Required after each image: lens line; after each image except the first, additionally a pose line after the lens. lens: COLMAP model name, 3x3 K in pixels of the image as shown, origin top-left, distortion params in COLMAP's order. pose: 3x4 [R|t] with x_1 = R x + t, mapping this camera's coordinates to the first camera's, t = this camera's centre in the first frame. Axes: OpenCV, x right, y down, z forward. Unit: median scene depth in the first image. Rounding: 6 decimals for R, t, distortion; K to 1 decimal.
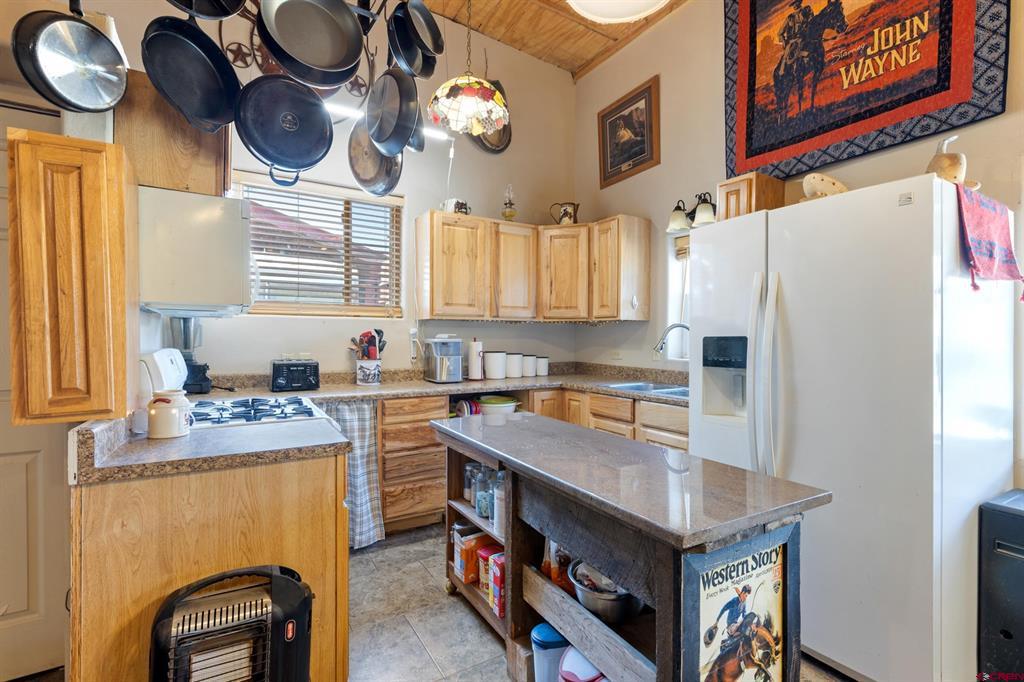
lens RADIAL K [[468.0, 0, 512.0], [0, 468.0, 341.0], [0, 0, 1]] dist [0.005225, -0.000884]
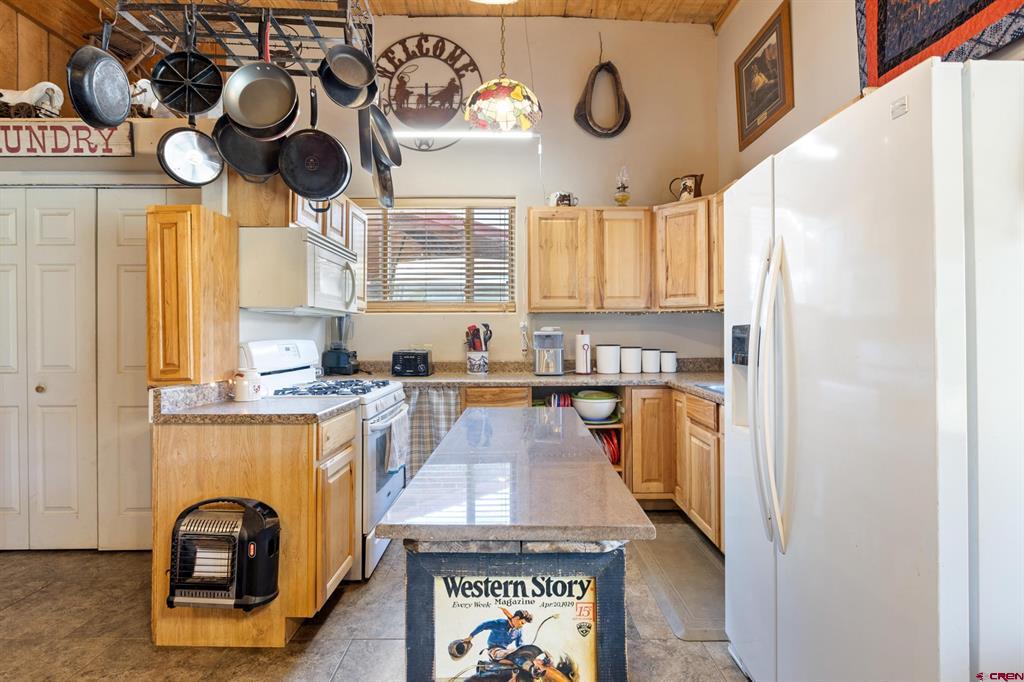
lens RADIAL K [[476.3, 0, 511.4], [0, 476.3, 327.9], [0, 0, 1]] dist [-0.001878, -0.000620]
pose [[0.859816, -0.010903, -0.510487, 0.378433], [0.002962, 0.999862, -0.016367, 0.004691], [0.510595, 0.012561, 0.859730, 0.091167]]
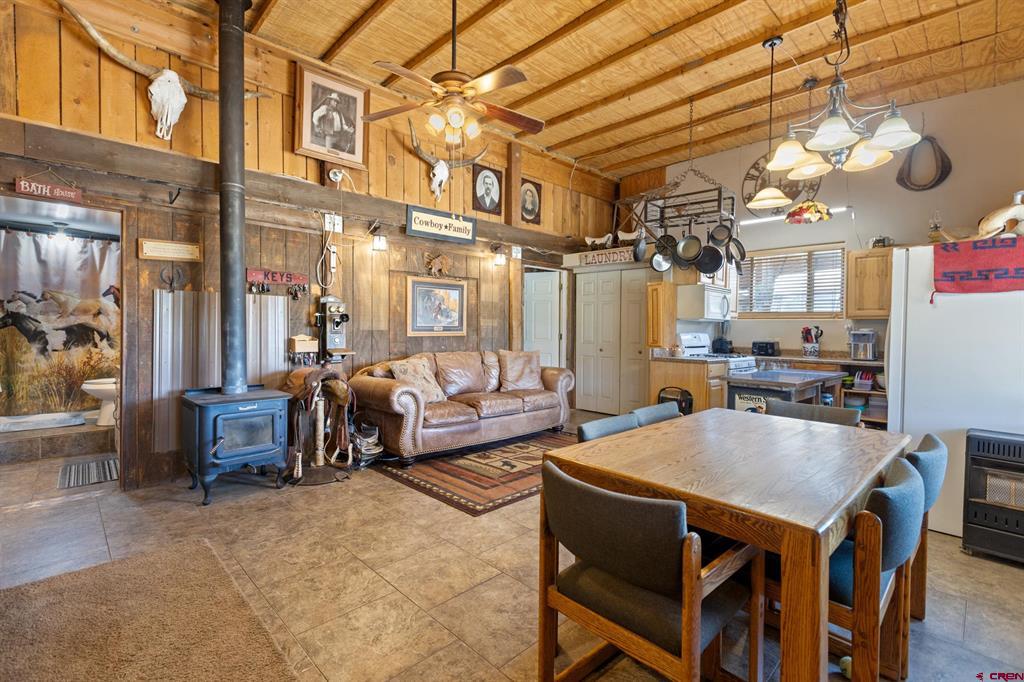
lens RADIAL K [[464.4, 0, 514.4], [0, 464.4, 331.7], [0, 0, 1]] dist [0.004139, 0.000071]
pose [[0.234489, 0.006173, -0.972099, 1.279988], [-0.019285, 0.999813, 0.001697, 0.017865], [0.971928, 0.018349, 0.234564, -0.553178]]
